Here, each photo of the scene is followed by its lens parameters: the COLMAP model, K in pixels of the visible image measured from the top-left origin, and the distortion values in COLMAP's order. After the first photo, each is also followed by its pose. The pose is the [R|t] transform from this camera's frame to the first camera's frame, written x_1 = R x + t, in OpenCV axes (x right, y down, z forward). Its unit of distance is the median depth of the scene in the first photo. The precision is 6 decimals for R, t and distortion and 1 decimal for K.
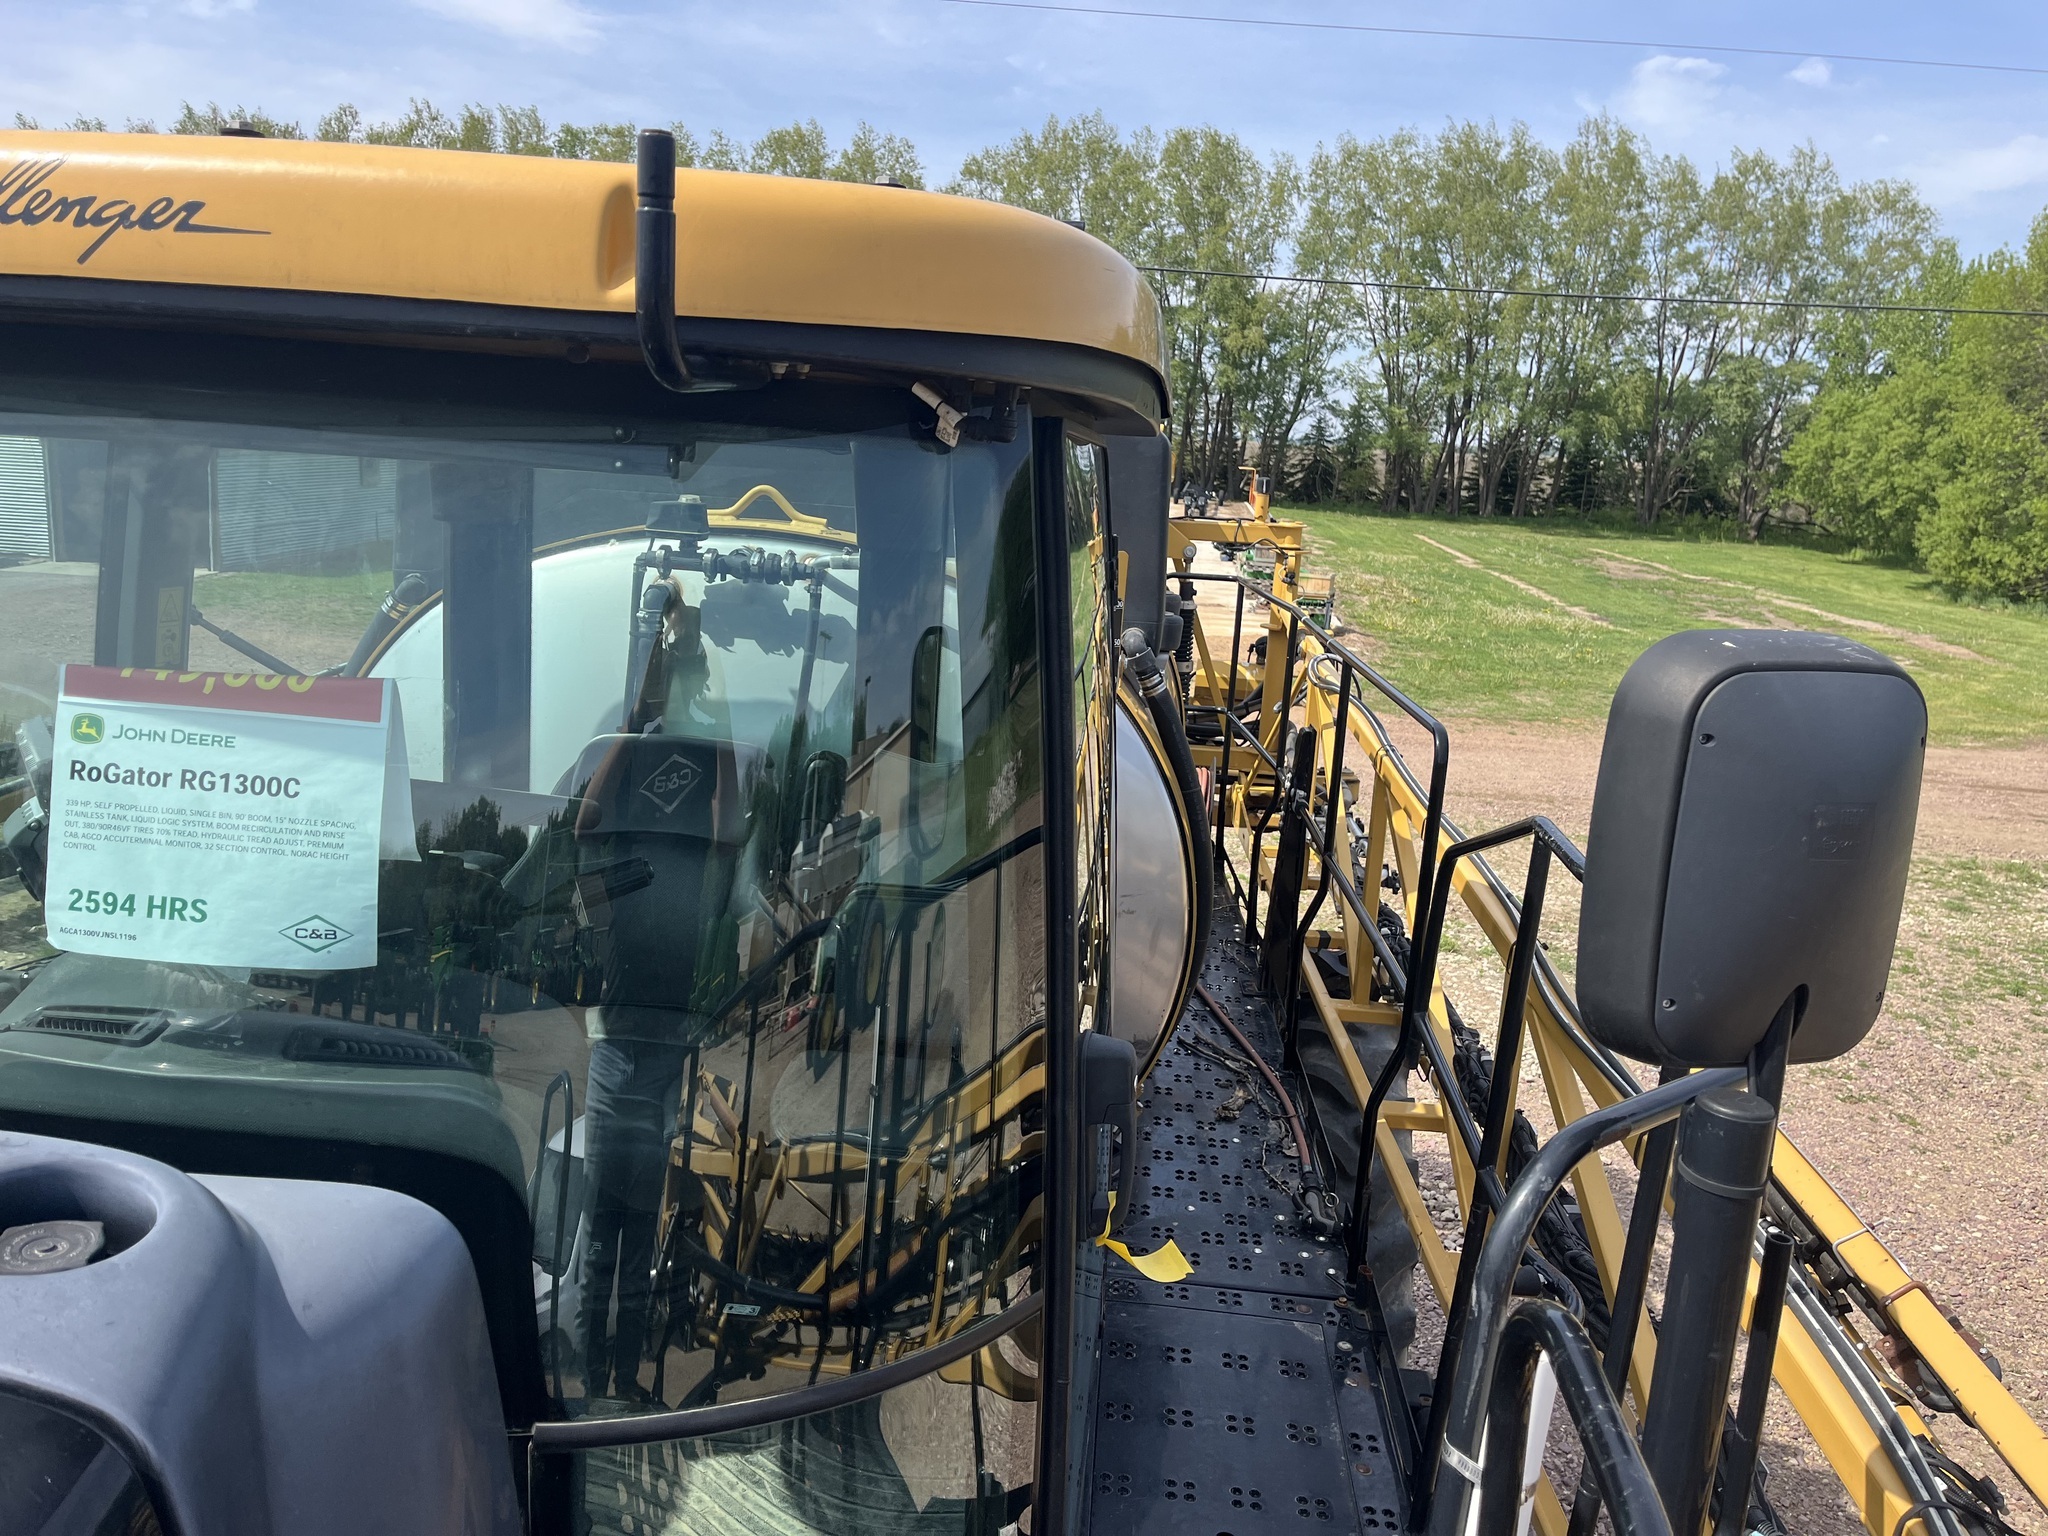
lens RADIAL K [[1545.5, 0, 1030.7], [0, 1545.5, 759.8], [0, 0, 1]] dist [0.072114, -0.098154]
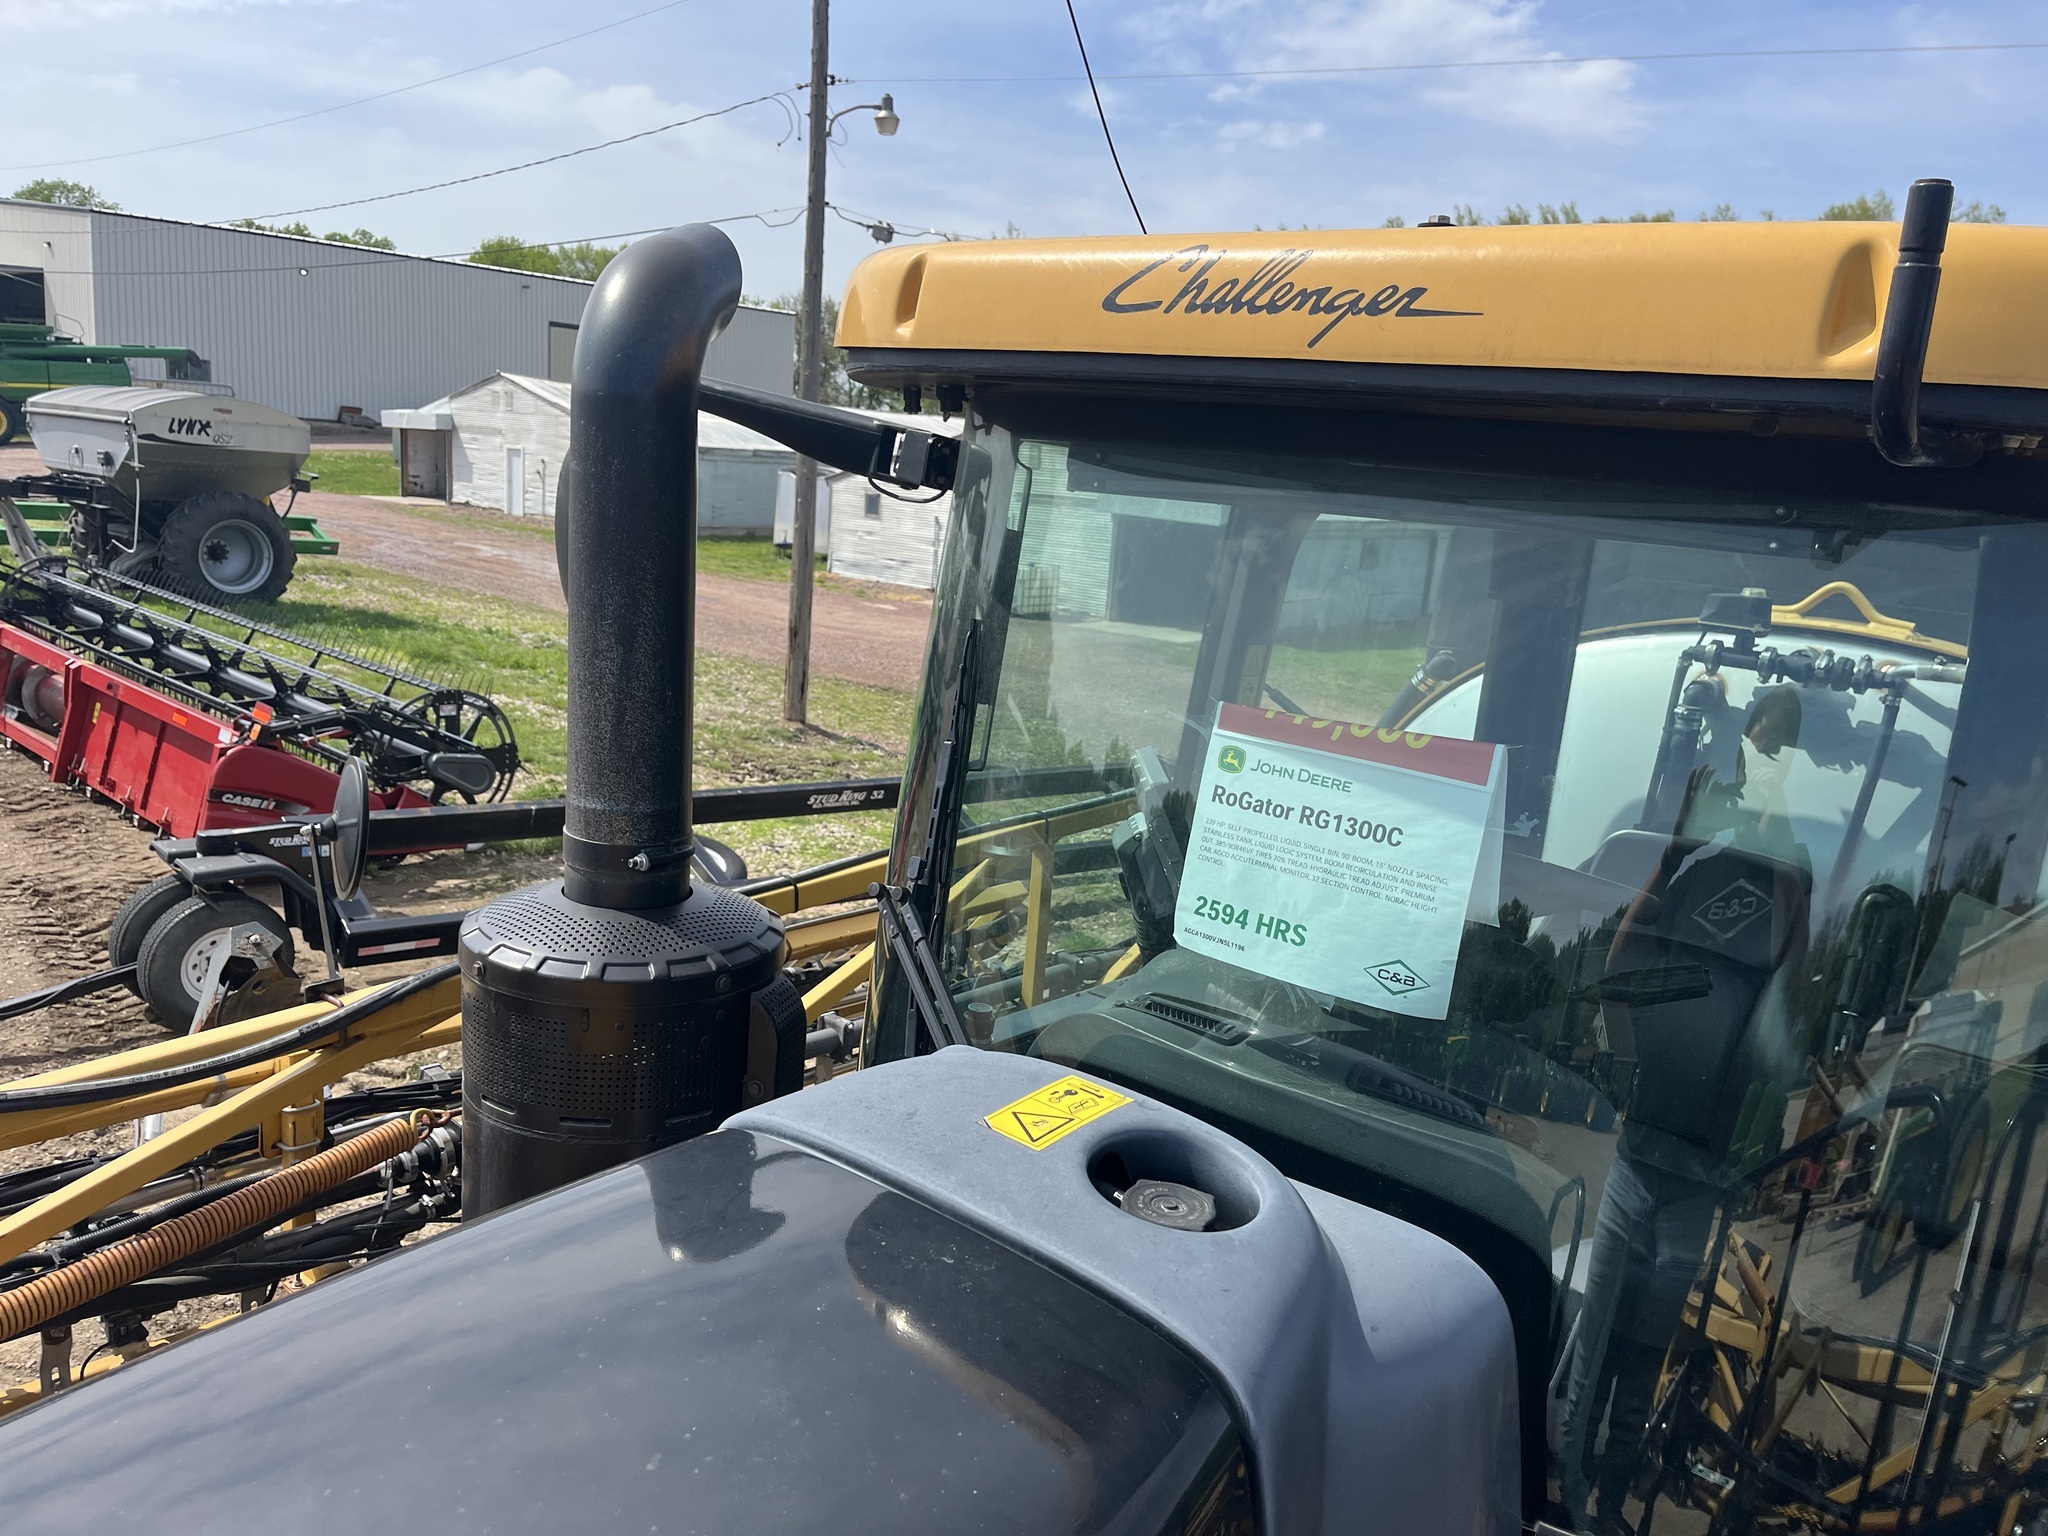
lens RADIAL K [[1545.5, 0, 1031.0], [0, 1545.5, 797.8], [0, 0, 1]] dist [0.072114, -0.098154]
pose [[0.826721, 0.131656, -0.546991, -0.104873], [-0.150242, 0.988589, 0.010869, 0.017449], [0.542181, 0.073195, 0.837068, -0.016806]]
